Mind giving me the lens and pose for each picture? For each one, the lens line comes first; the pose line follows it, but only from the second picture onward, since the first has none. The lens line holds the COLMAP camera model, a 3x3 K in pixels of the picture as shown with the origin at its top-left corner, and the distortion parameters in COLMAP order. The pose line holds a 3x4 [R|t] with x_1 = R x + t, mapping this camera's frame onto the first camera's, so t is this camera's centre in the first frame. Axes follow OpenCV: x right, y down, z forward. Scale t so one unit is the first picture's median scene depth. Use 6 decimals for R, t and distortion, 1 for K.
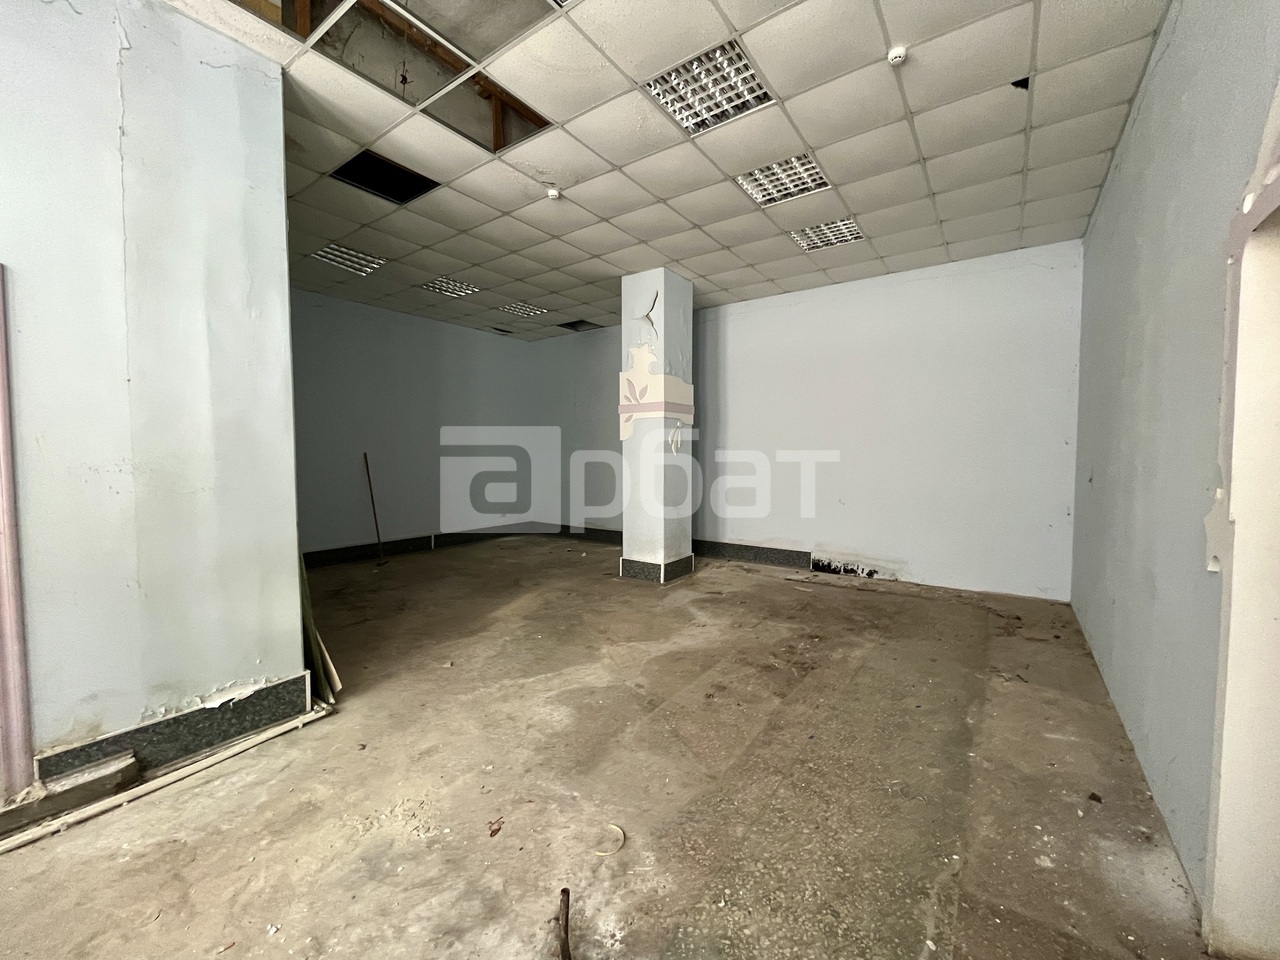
lens RADIAL K [[513.8, 0, 637.5], [0, 513.8, 479.6], [0, 0, 1]] dist [0.004217, 0.000177]
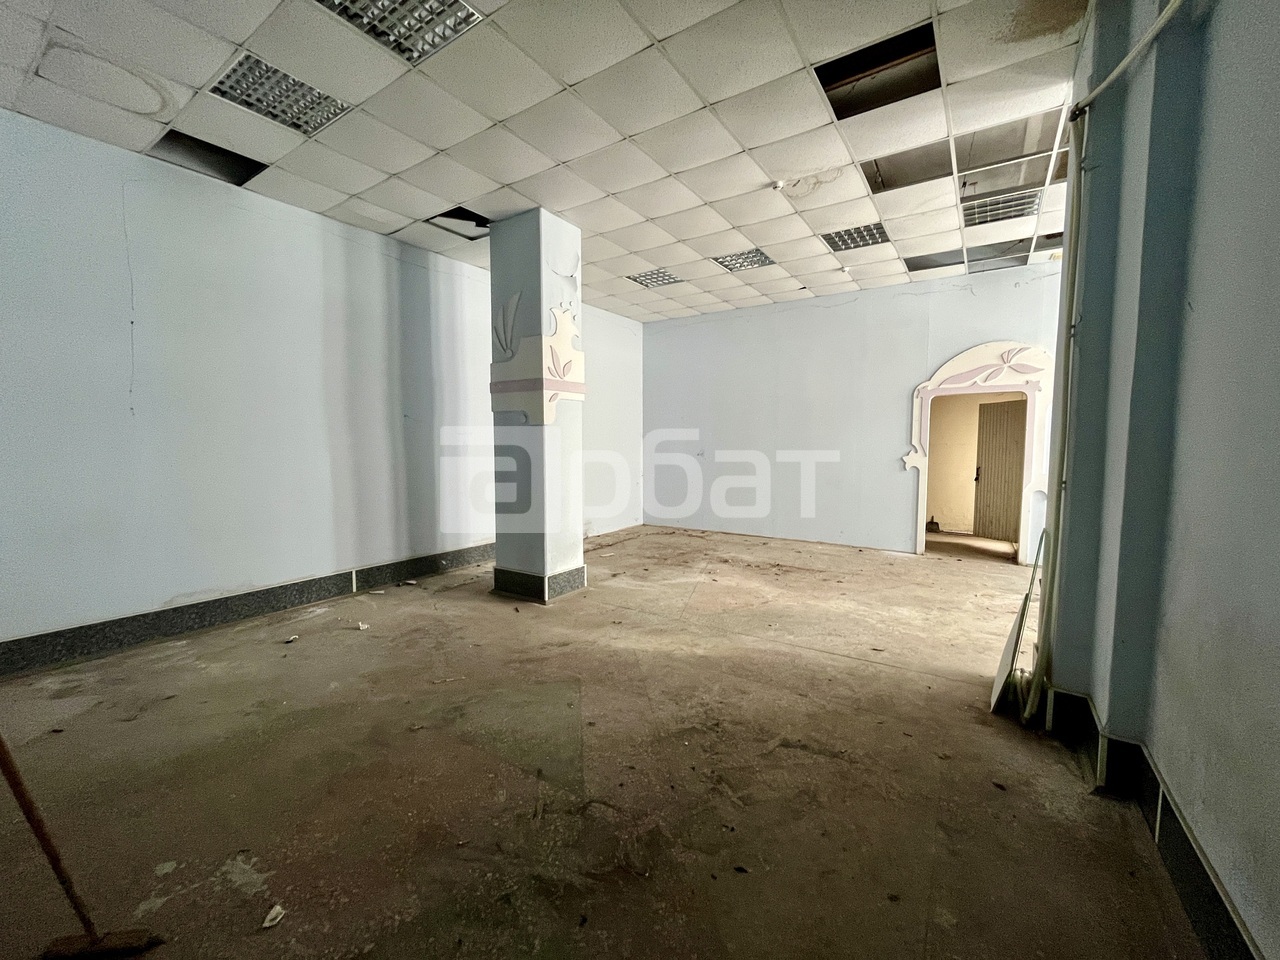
lens RADIAL K [[513.8, 0, 638.0], [0, 513.8, 477.7], [0, 0, 1]] dist [0.004217, 0.000177]
pose [[-0.025440, -0.071297, 0.997131, -1.079918], [0.050606, 0.996083, 0.072513, -0.061960], [-0.998395, 0.052306, -0.021733, 1.184405]]
